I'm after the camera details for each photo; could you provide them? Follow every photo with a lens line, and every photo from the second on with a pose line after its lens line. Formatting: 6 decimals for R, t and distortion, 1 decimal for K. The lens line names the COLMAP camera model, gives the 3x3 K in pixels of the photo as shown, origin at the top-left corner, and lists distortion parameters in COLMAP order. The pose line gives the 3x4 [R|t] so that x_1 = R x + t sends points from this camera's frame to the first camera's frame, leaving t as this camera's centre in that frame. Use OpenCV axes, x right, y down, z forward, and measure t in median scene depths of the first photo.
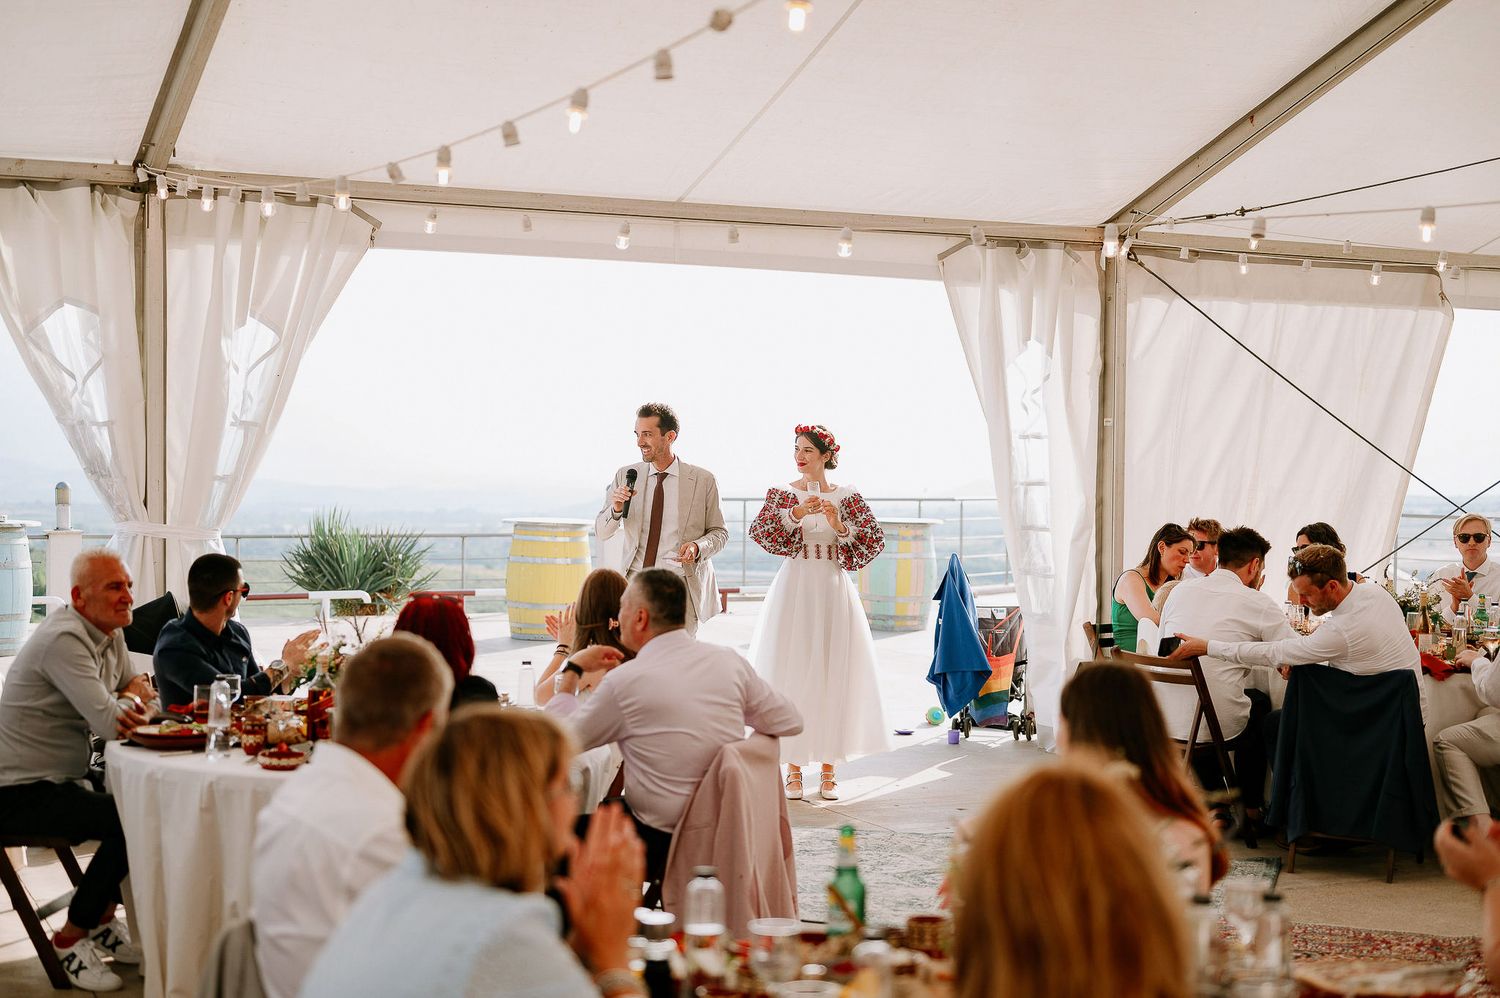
lens RADIAL K [[2293.2, 0, 762.4], [0, 2293.2, 500.0], [0, 0, 1]] dist [-0.021920, -0.065750]
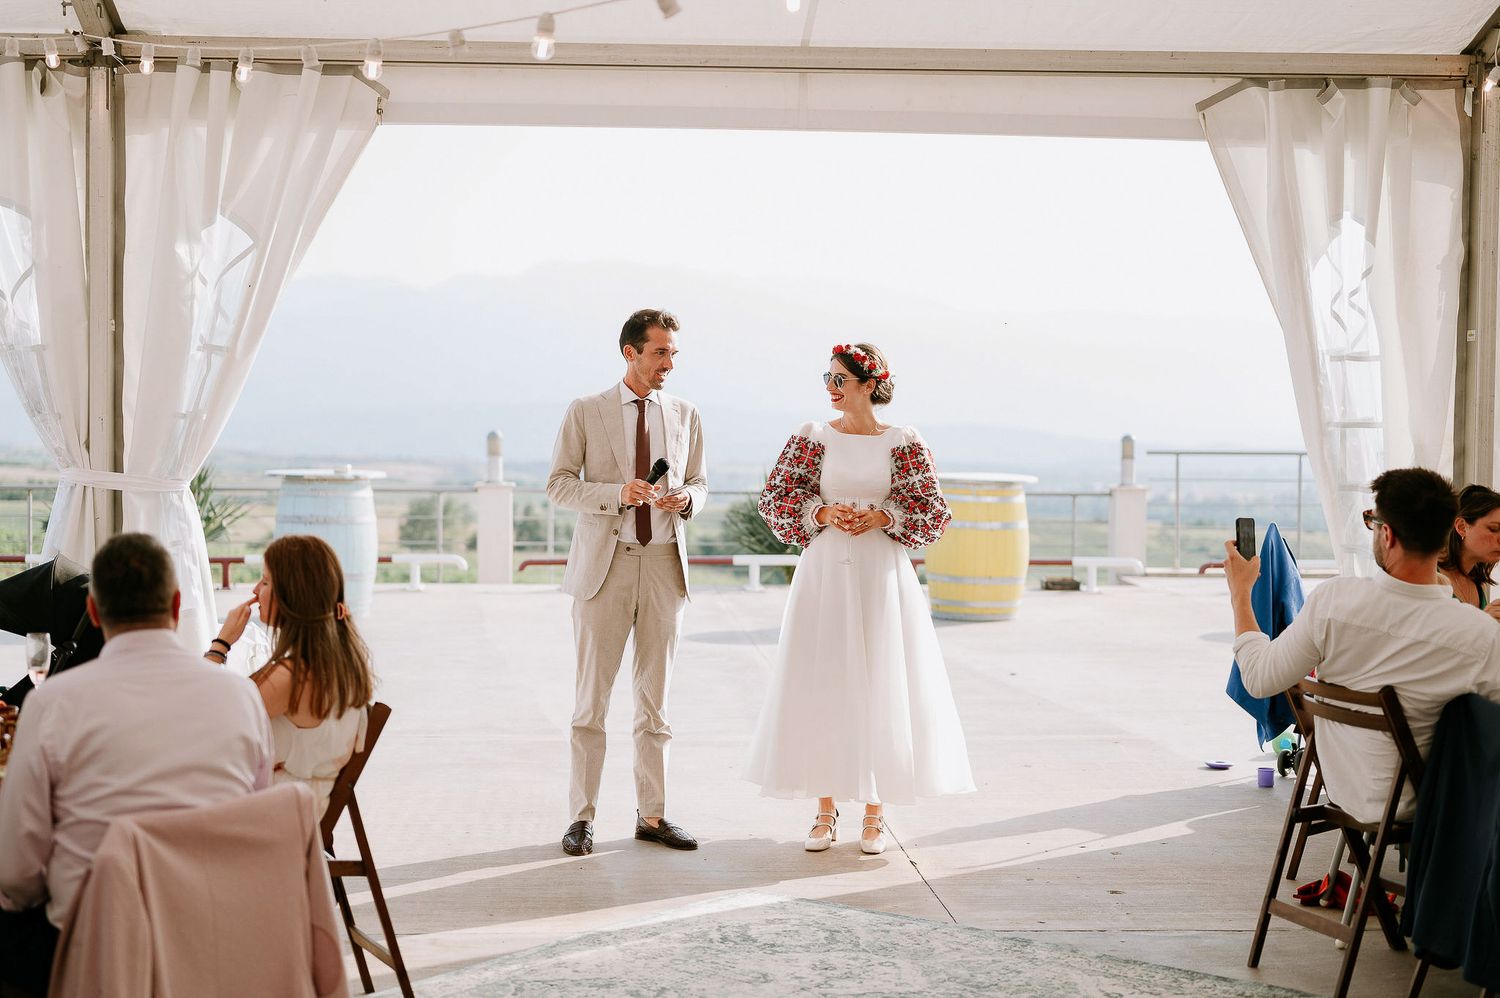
lens RADIAL K [[2292.5, 0, 750.0], [0, 2292.5, 499.0], [0, 0, 1]] dist [-0.032484, -0.015169]
pose [[0.918607, 0.011128, -0.395017, 0.280833], [-0.004756, 0.999842, 0.017107, 0.005596], [0.395145, -0.013835, 0.918515, 0.351167]]
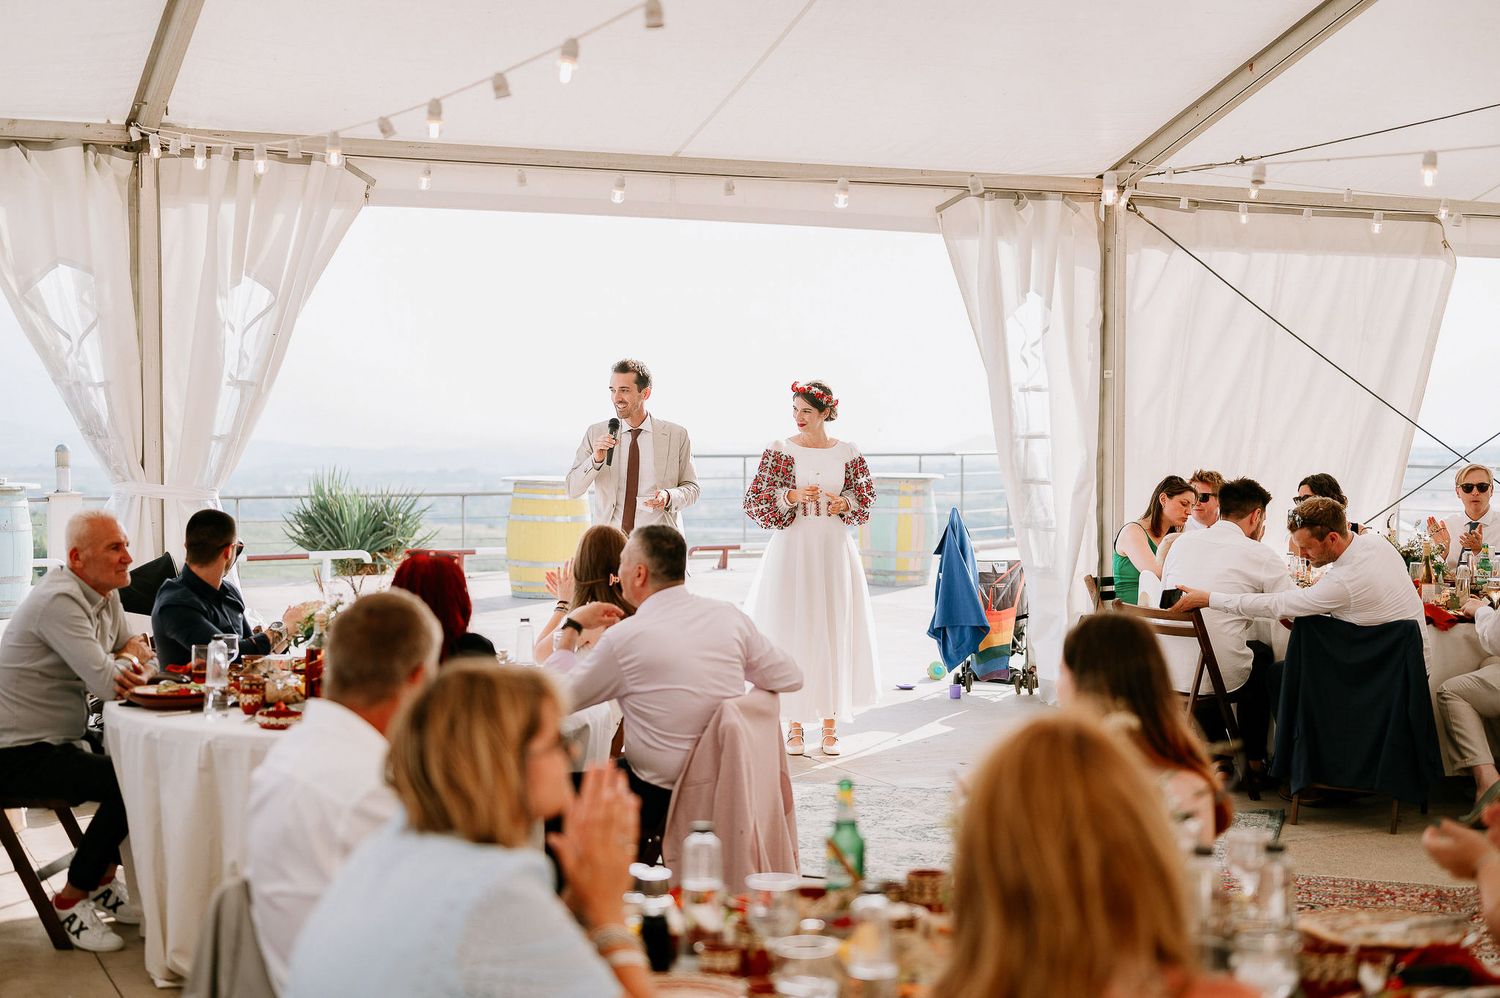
lens RADIAL K [[2292.5, 0, 750.0], [0, 2292.5, 499.0], [0, 0, 1]] dist [-0.032484, -0.015169]
pose [[0.999944, -0.008556, -0.006276, 0.001306], [0.008667, 0.999801, 0.017971, 0.001160], [0.006121, -0.018025, 0.999819, 0.004966]]
